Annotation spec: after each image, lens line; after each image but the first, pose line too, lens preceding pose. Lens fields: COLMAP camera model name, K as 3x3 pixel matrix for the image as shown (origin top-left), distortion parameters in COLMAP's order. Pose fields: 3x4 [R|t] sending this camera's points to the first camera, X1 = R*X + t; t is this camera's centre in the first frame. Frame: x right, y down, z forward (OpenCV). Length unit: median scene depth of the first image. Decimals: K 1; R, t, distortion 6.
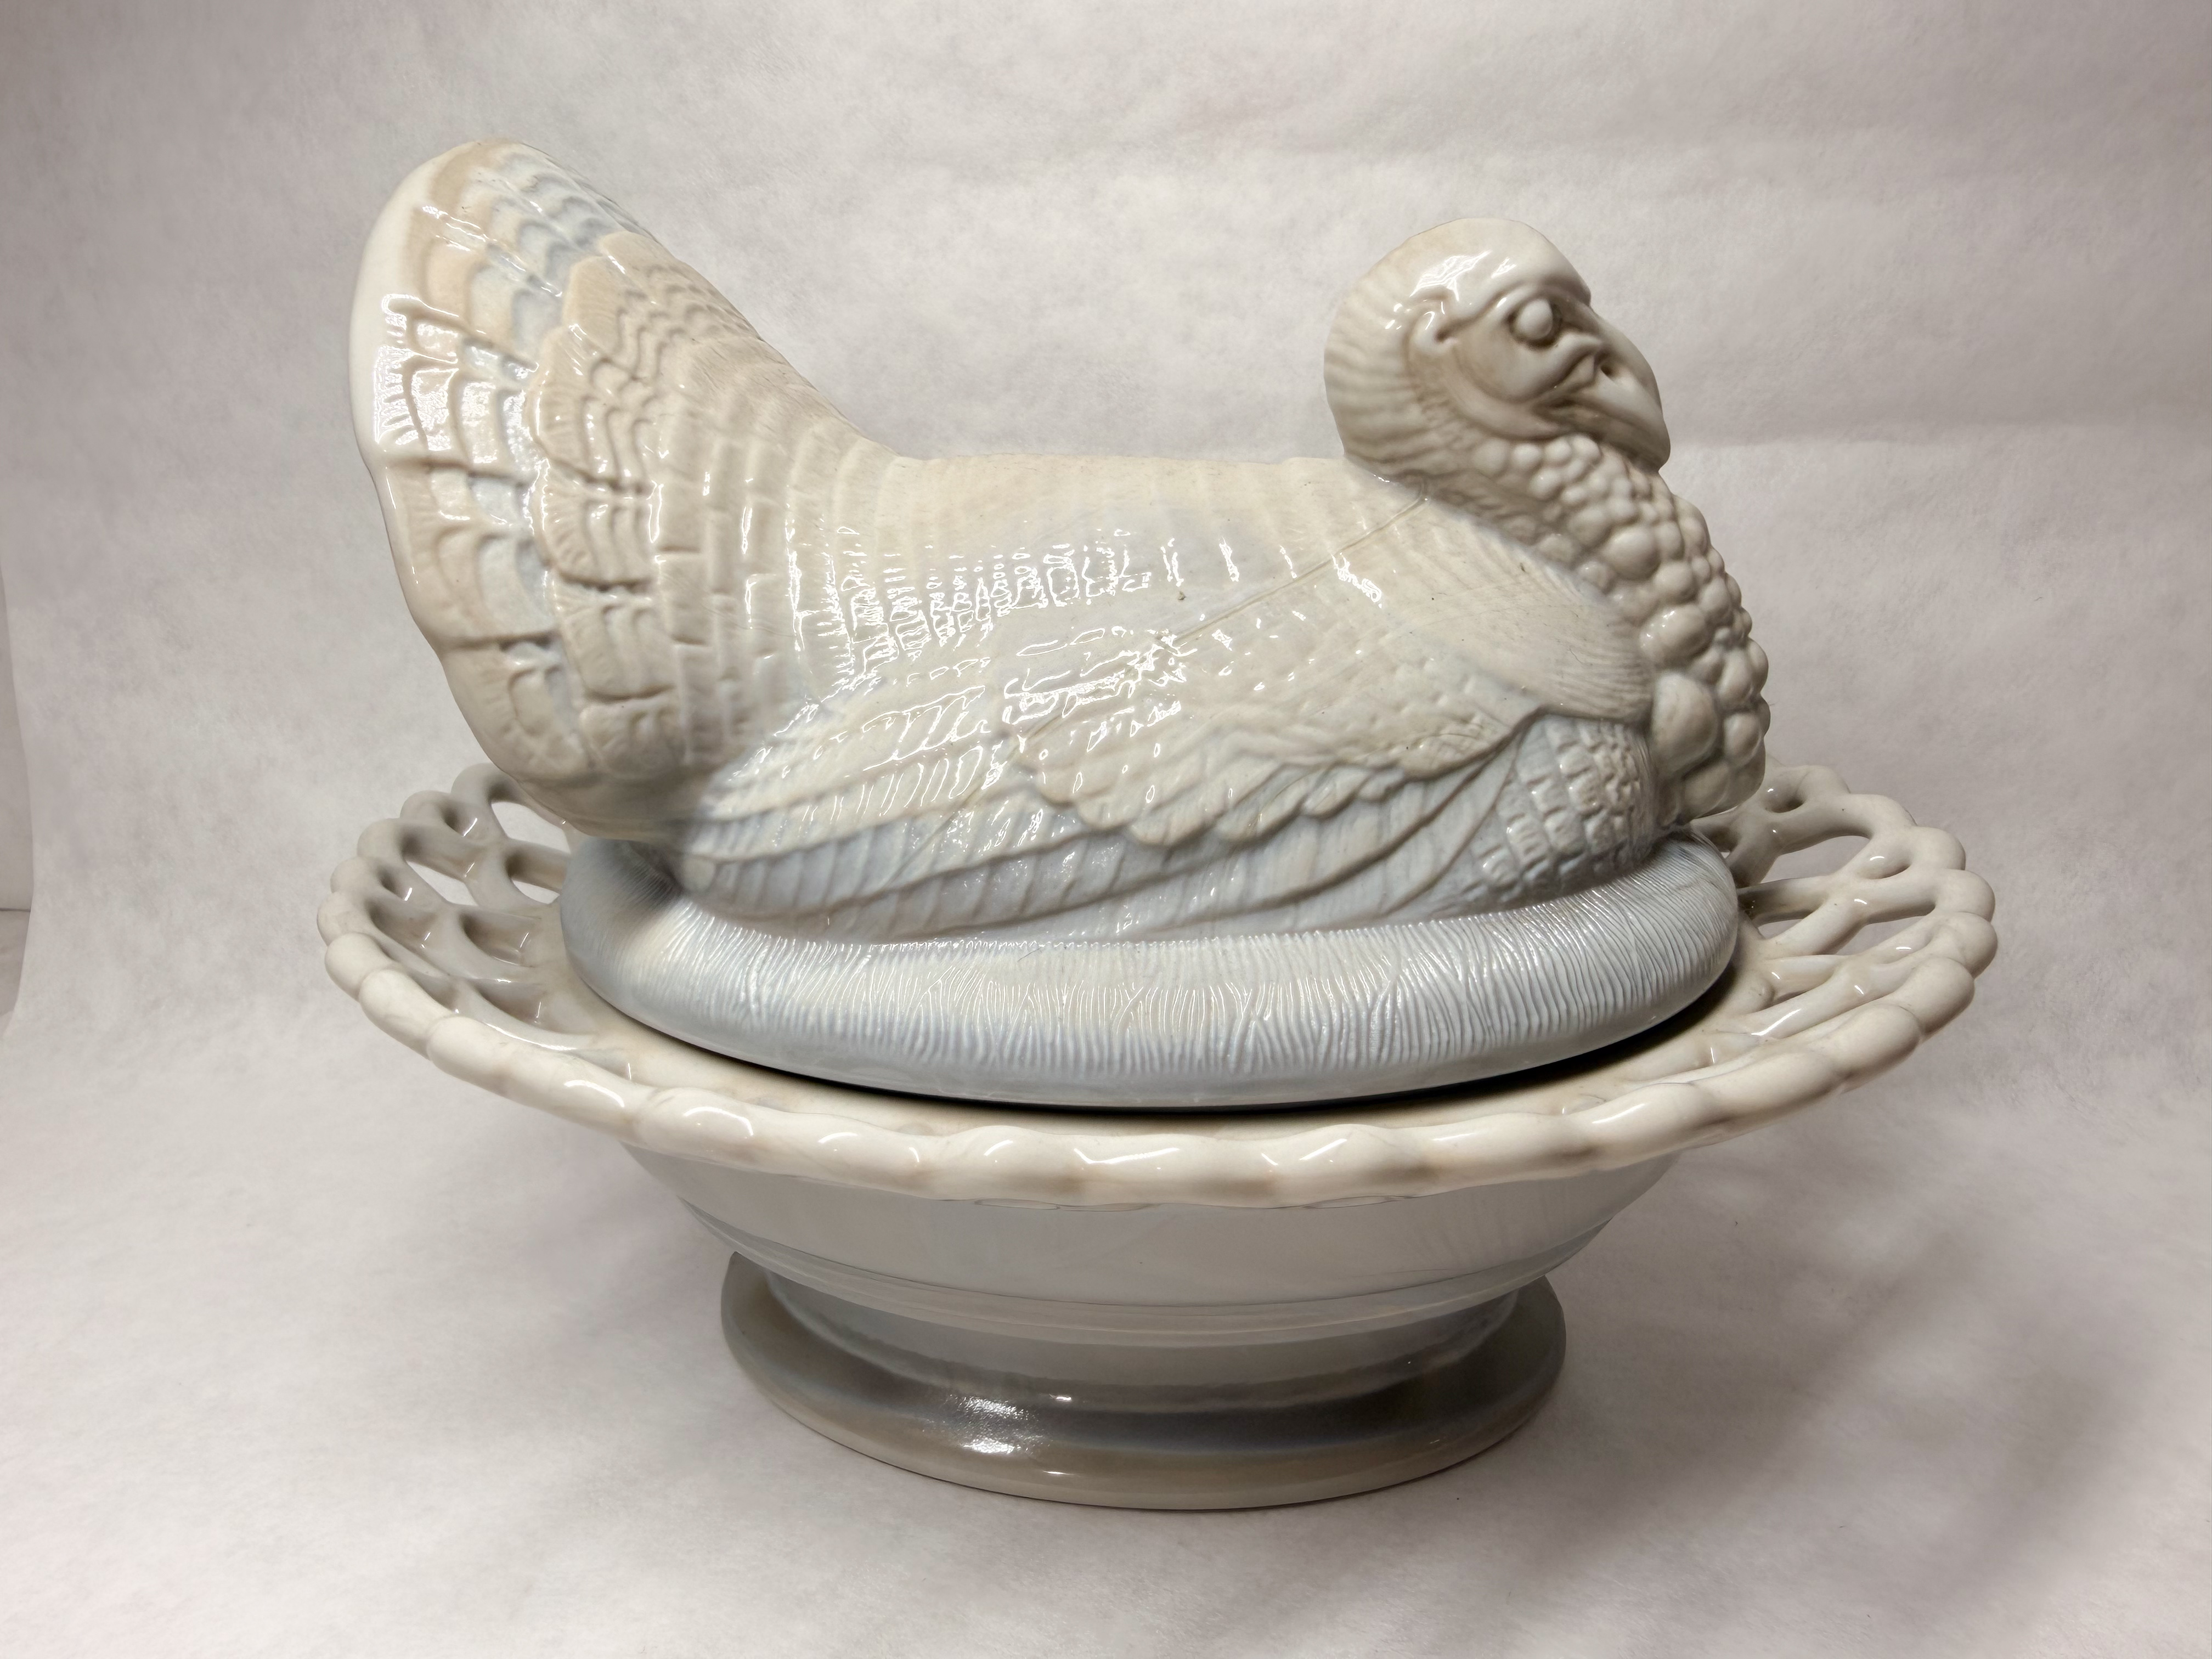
lens RADIAL K [[1740.2, 0, 1100.0], [0, 1740.2, 818.8], [0, 0, 1]] dist [0.023287, -0.030892]
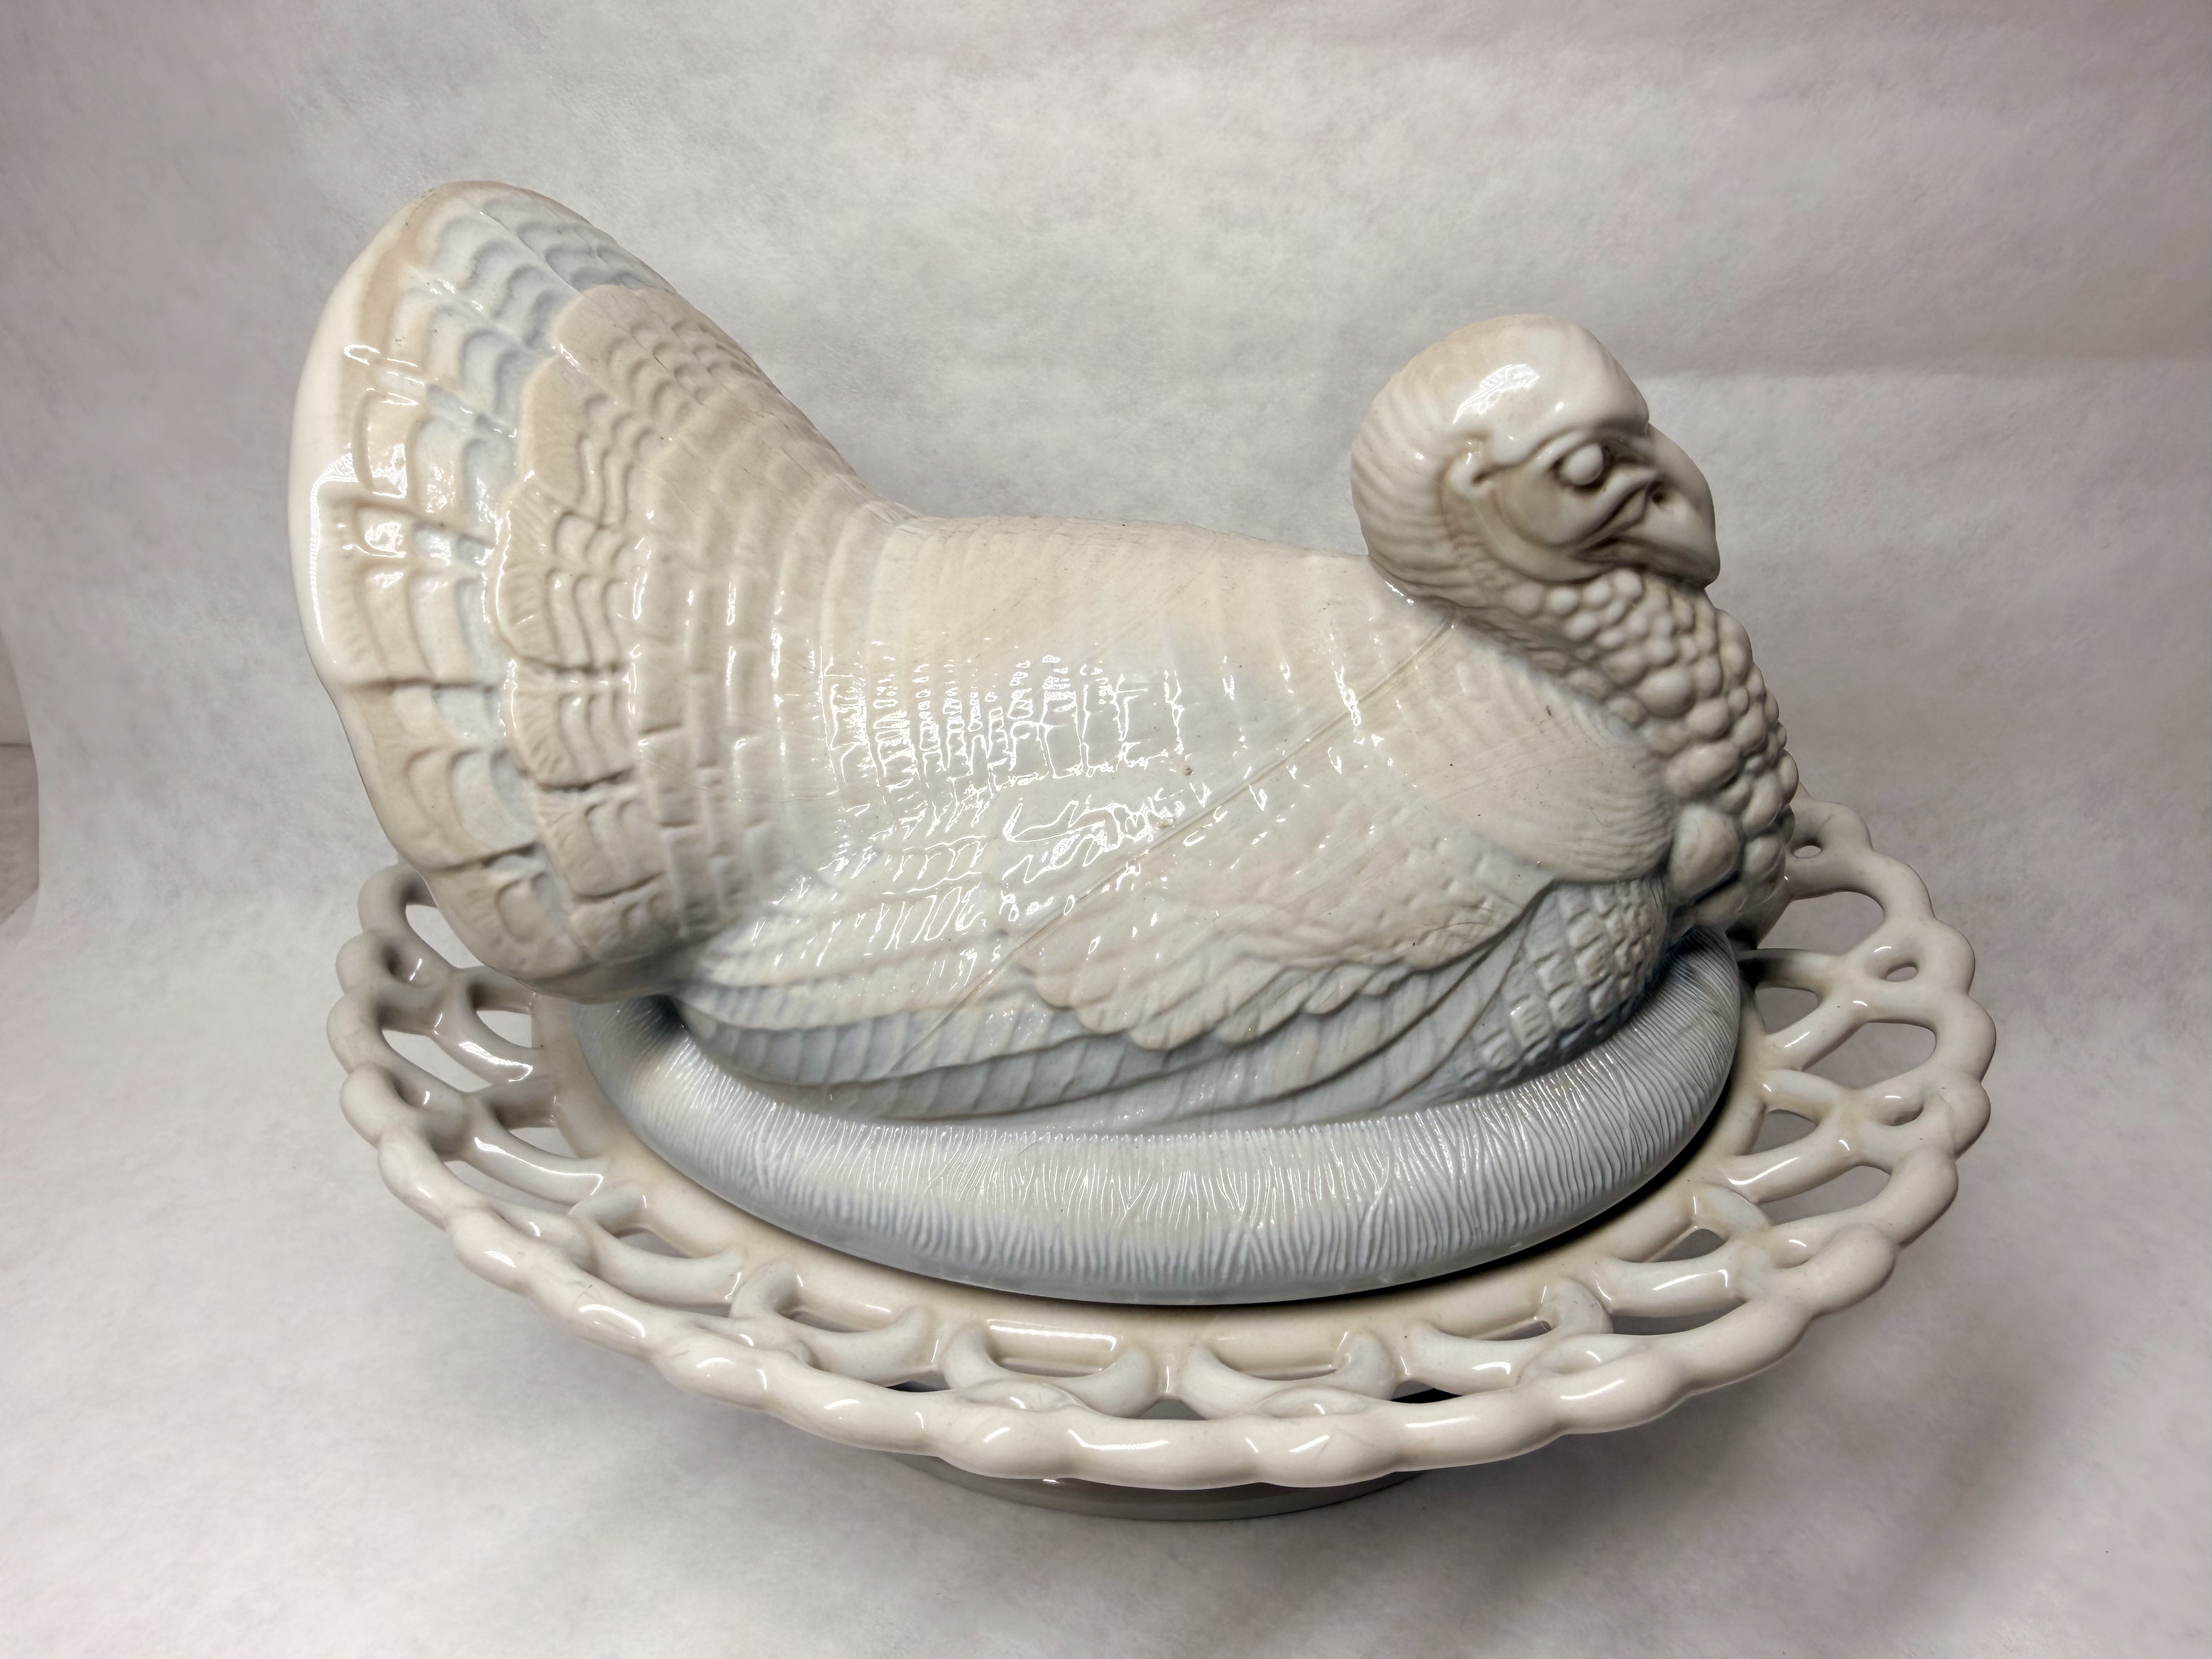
lens RADIAL K [[1740.2, 0, 1096.4], [0, 1740.2, 842.4], [0, 0, 1]] dist [0.023287, -0.030892]
pose [[0.999899, 0.010257, -0.009866, 0.006408], [-0.007065, 0.959512, 0.281580, -0.351968], [0.012354, -0.281481, 0.959487, 0.069083]]
